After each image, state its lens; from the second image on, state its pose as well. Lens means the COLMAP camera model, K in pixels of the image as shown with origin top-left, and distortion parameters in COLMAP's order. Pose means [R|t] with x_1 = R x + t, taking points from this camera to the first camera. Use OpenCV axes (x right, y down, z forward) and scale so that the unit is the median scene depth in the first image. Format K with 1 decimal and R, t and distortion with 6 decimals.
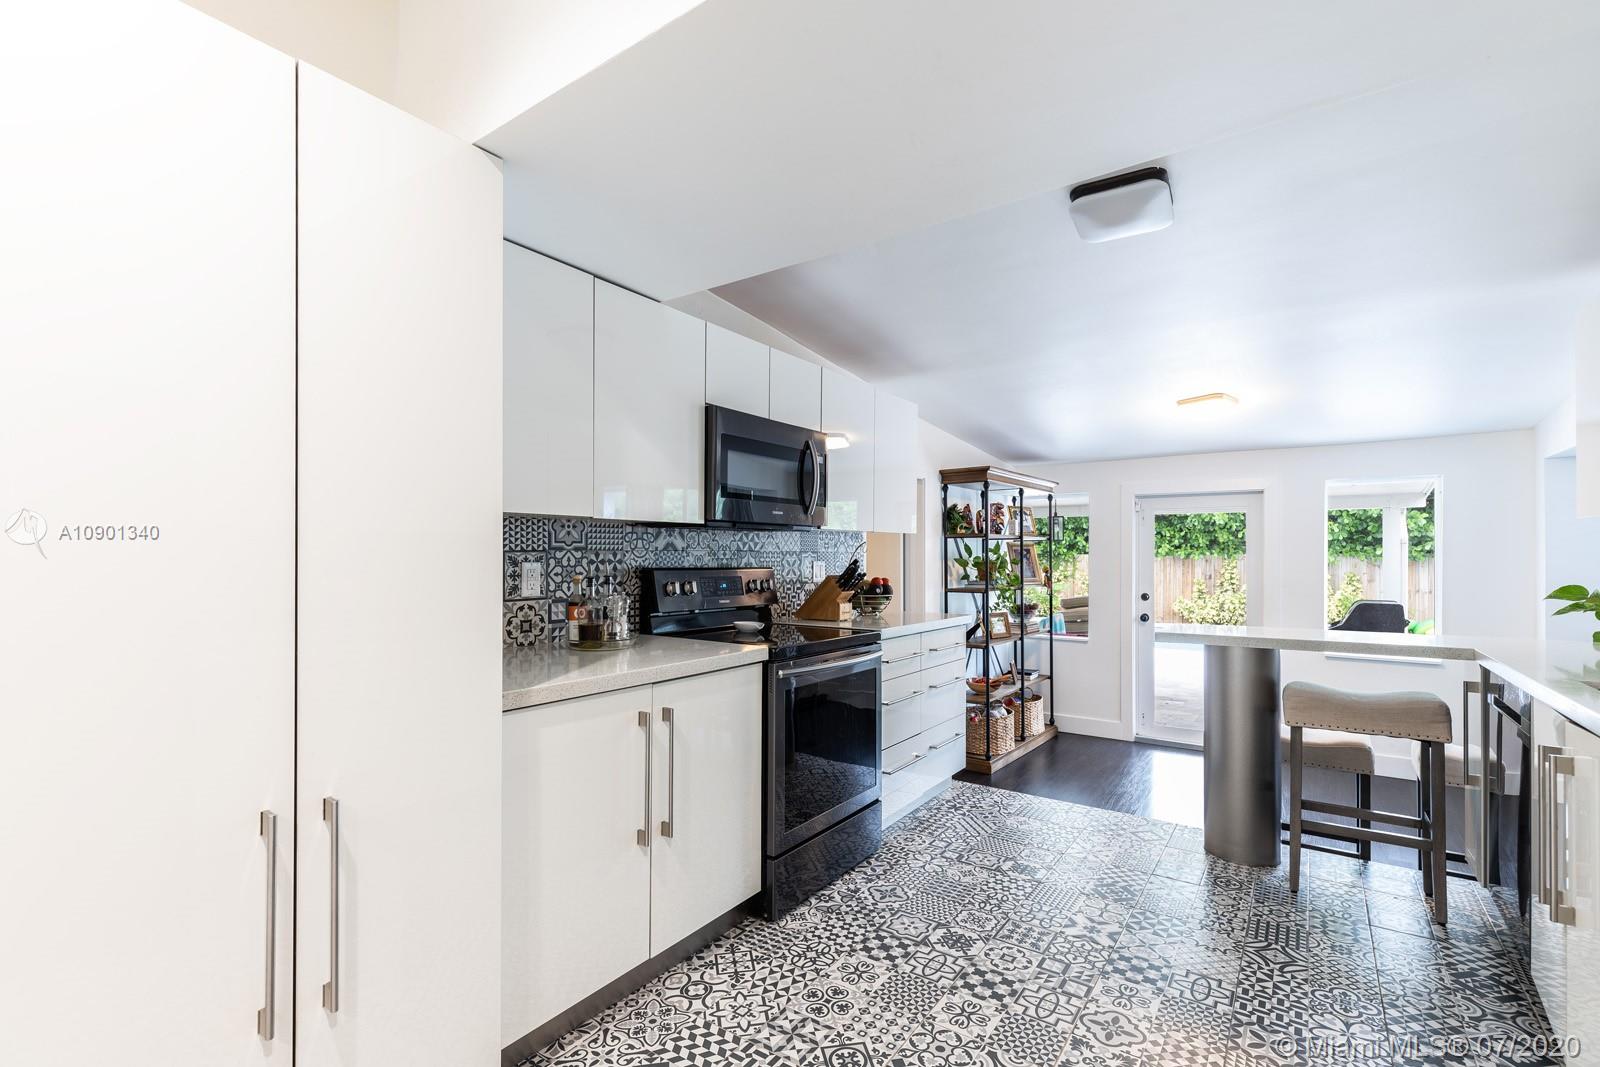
lens RADIAL K [[729.4, 0, 795.4], [0, 729.4, 561.2], [0, 0, 1]] dist [0.007402, -0.000767]
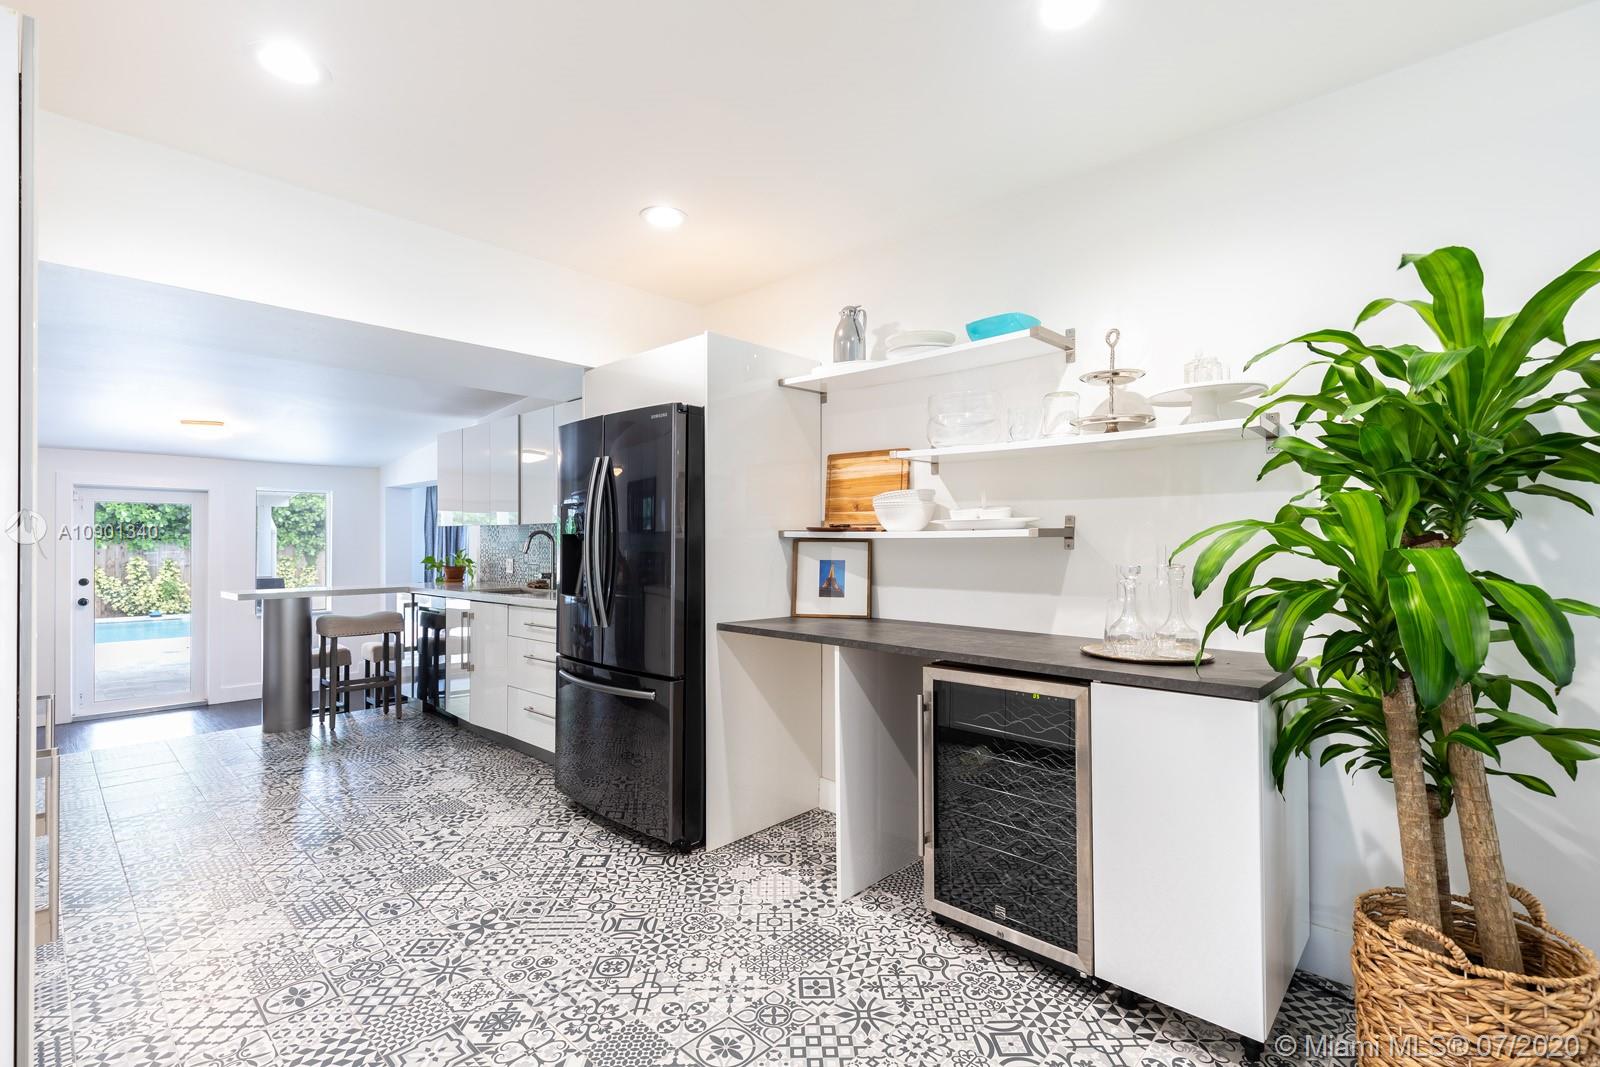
lens RADIAL K [[729.4, 0, 791.9], [0, 729.4, 536.7], [0, 0, 1]] dist [0.007402, -0.000767]
pose [[0.163956, 0.009528, 0.986422, -0.626547], [0.006414, 0.999922, -0.010725, 0.004071], [-0.986447, 0.008085, 0.163882, -0.279513]]
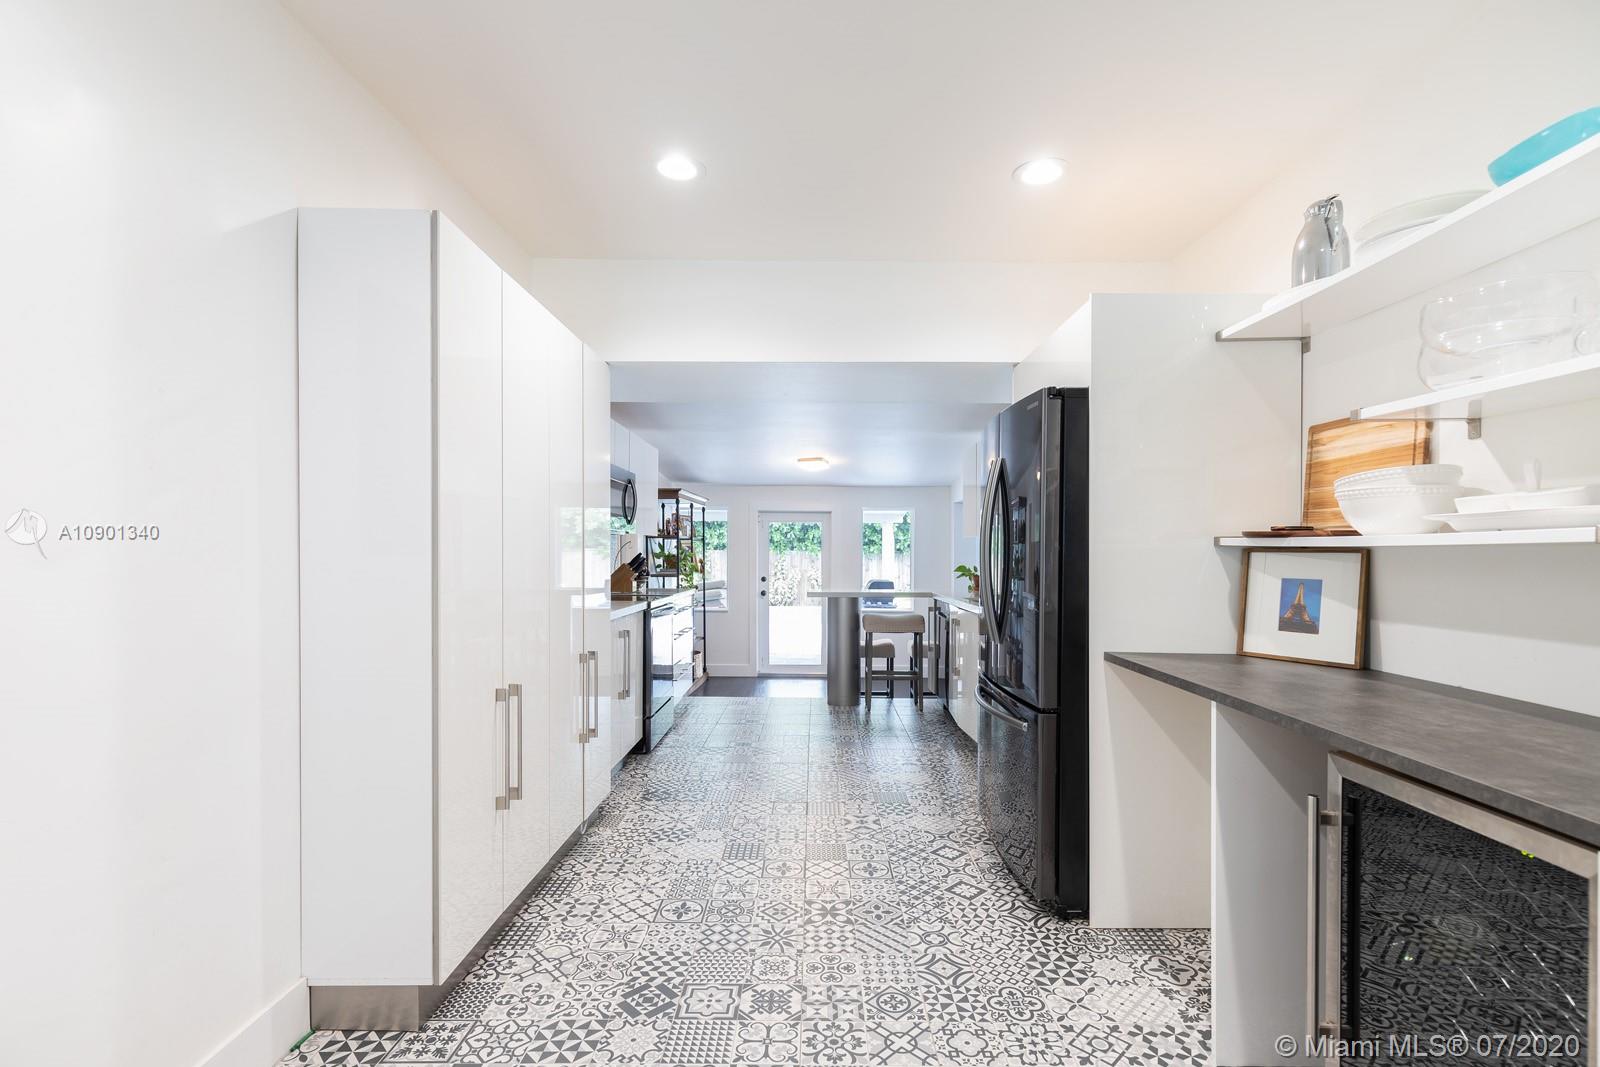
lens RADIAL K [[729.4, 0, 804.4], [0, 729.4, 557.4], [0, 0, 1]] dist [0.007402, -0.000767]
pose [[0.829223, 0.000531, 0.558918, -0.449914], [-0.001261, 0.999999, 0.000922, 0.005292], [-0.558917, -0.001470, 0.829222, -0.442652]]
